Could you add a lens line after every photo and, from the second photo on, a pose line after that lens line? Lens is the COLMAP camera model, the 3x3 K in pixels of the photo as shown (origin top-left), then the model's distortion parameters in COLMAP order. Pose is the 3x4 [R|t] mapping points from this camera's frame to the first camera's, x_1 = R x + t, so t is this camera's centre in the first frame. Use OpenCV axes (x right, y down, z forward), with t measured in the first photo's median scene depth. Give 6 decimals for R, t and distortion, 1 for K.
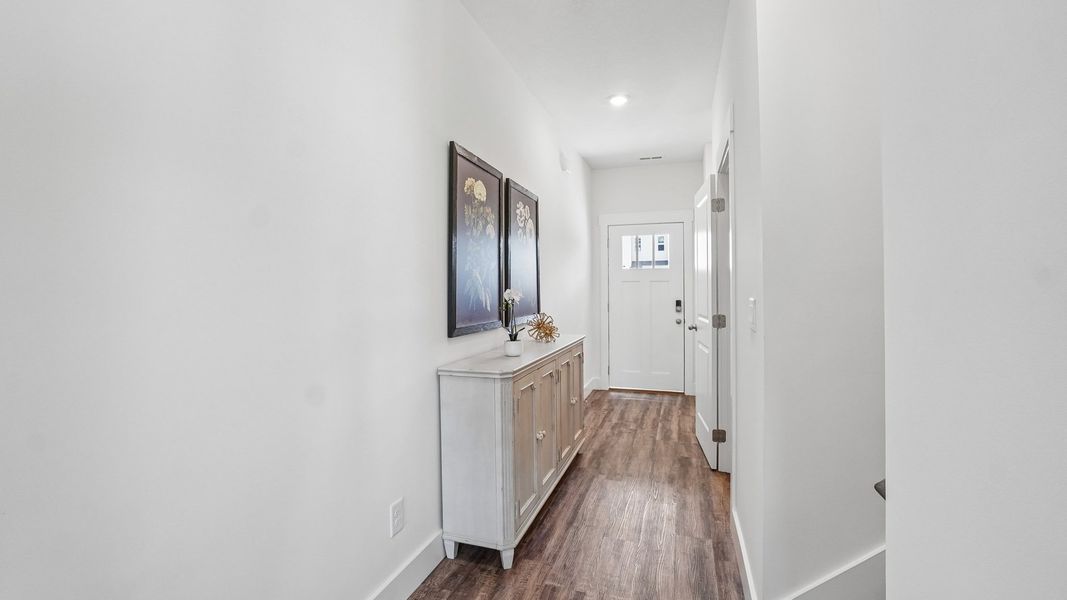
lens RADIAL K [[469.0, 0, 536.1], [0, 469.0, 312.3], [0, 0, 1]] dist [-0.058108, 0.020771]
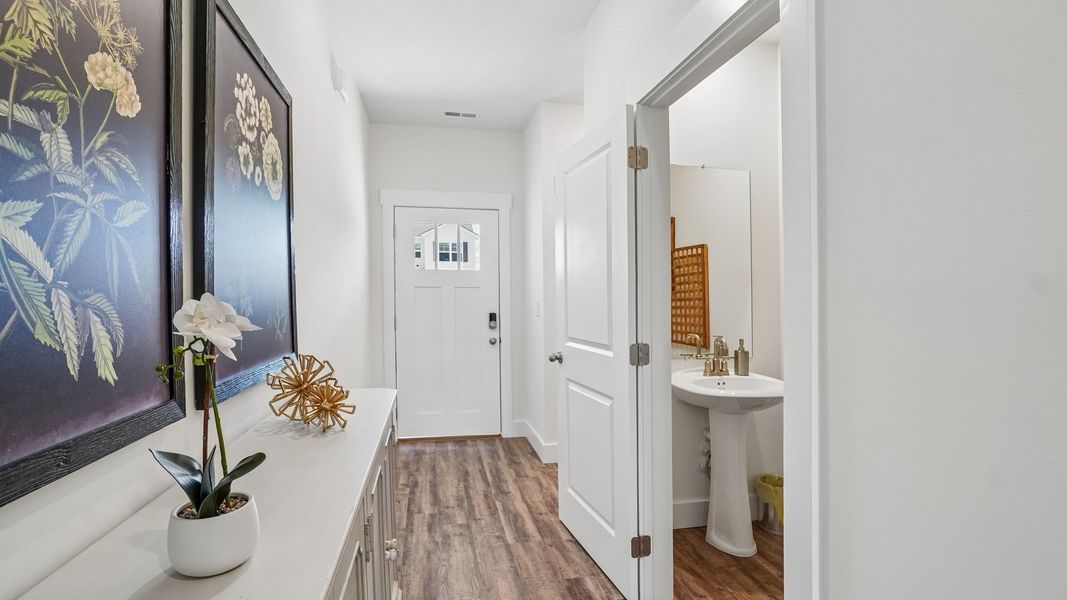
lens RADIAL K [[469.0, 0, 536.1], [0, 469.0, 312.3], [0, 0, 1]] dist [-0.058108, 0.020771]
pose [[0.868652, -0.008351, 0.495352, -0.010863], [0.016719, 0.999783, -0.012463, -0.023287], [-0.495140, 0.019108, 0.868603, 0.441455]]
